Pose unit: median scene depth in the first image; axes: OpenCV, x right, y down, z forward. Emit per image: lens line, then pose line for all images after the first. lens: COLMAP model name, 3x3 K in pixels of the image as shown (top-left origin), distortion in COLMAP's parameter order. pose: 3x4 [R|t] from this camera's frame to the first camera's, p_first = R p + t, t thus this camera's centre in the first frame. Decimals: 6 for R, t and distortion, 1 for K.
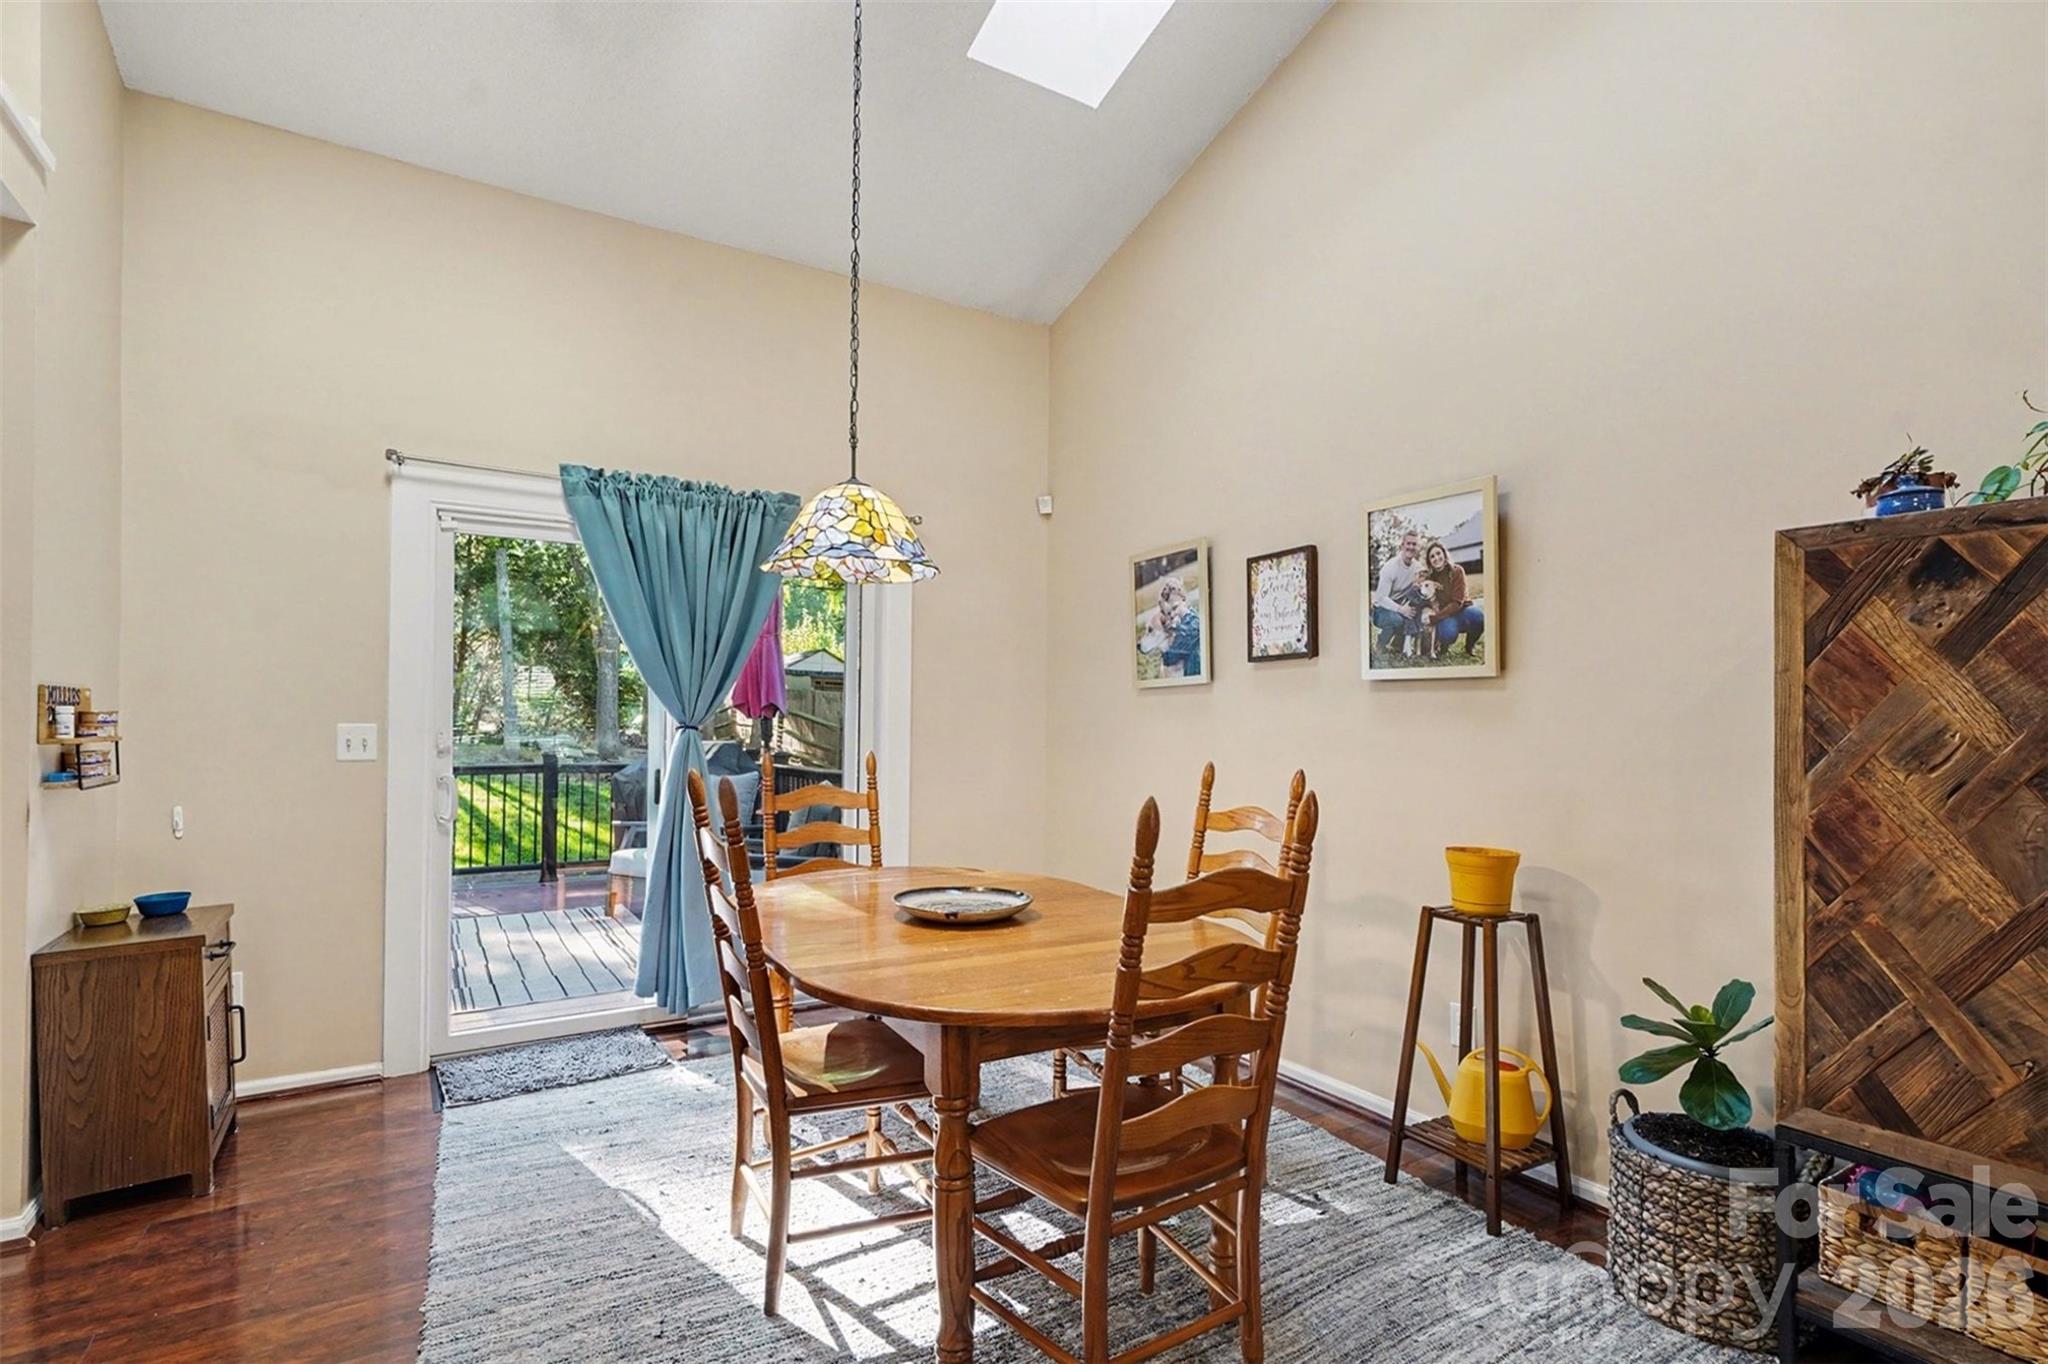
lens RADIAL K [[981.6, 0, 1027.6], [0, 981.6, 715.8], [0, 0, 1]] dist [0.002480, -0.000861]
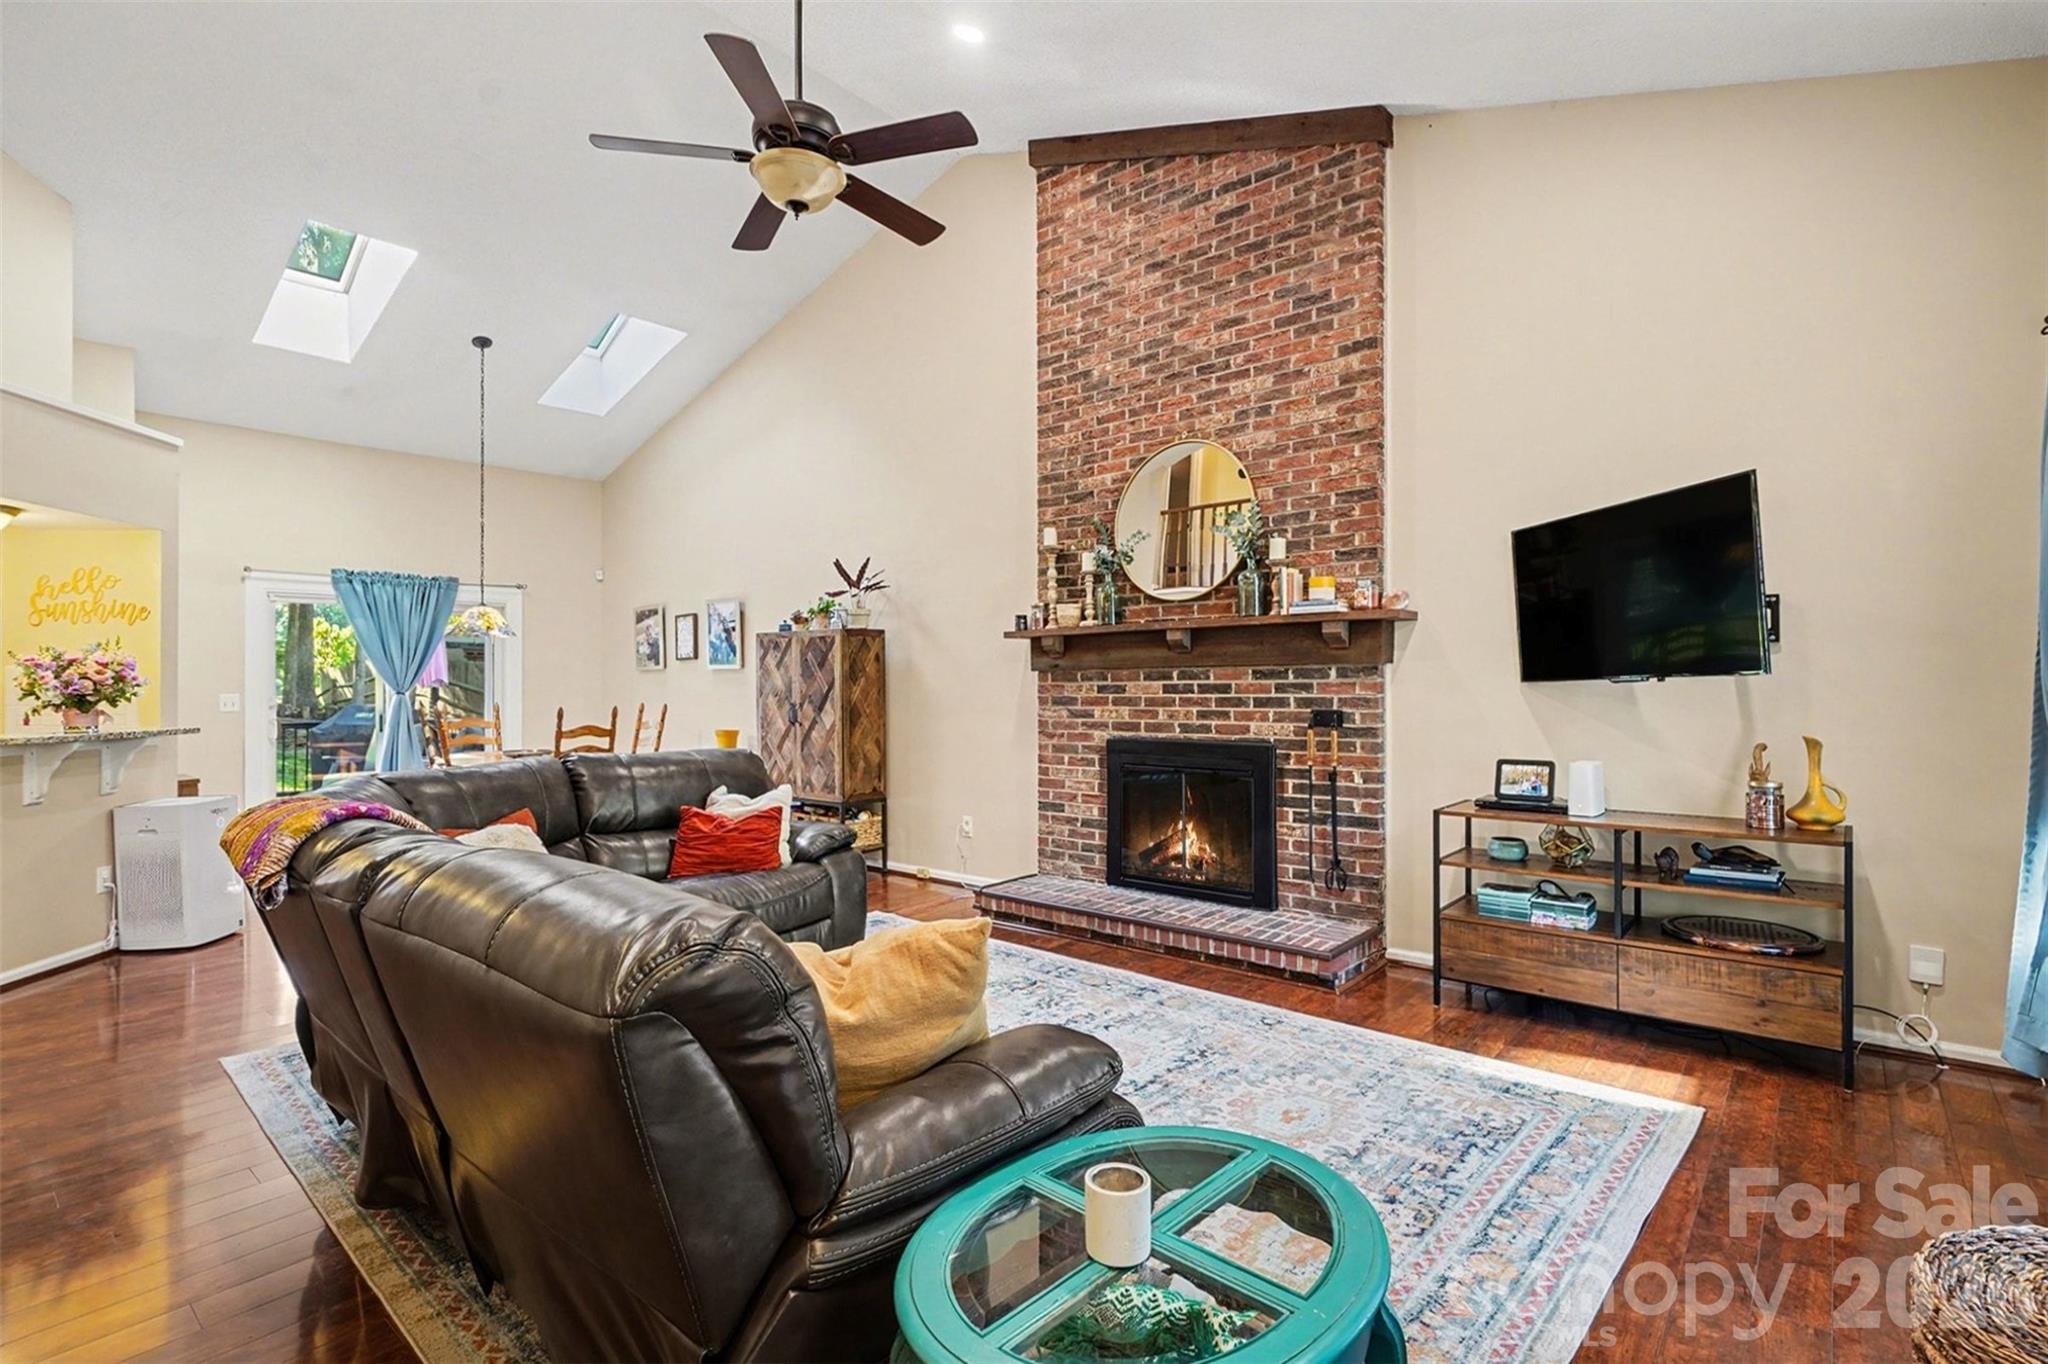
lens RADIAL K [[959.2, 0, 1001.3], [0, 959.2, 677.9], [0, 0, 1]] dist [0.002690, -0.000281]
pose [[0.958086, -0.015394, 0.286068, 0.377291], [0.015001, 0.999881, 0.003564, -0.011025], [-0.286089, 0.000877, 0.958203, -1.699016]]
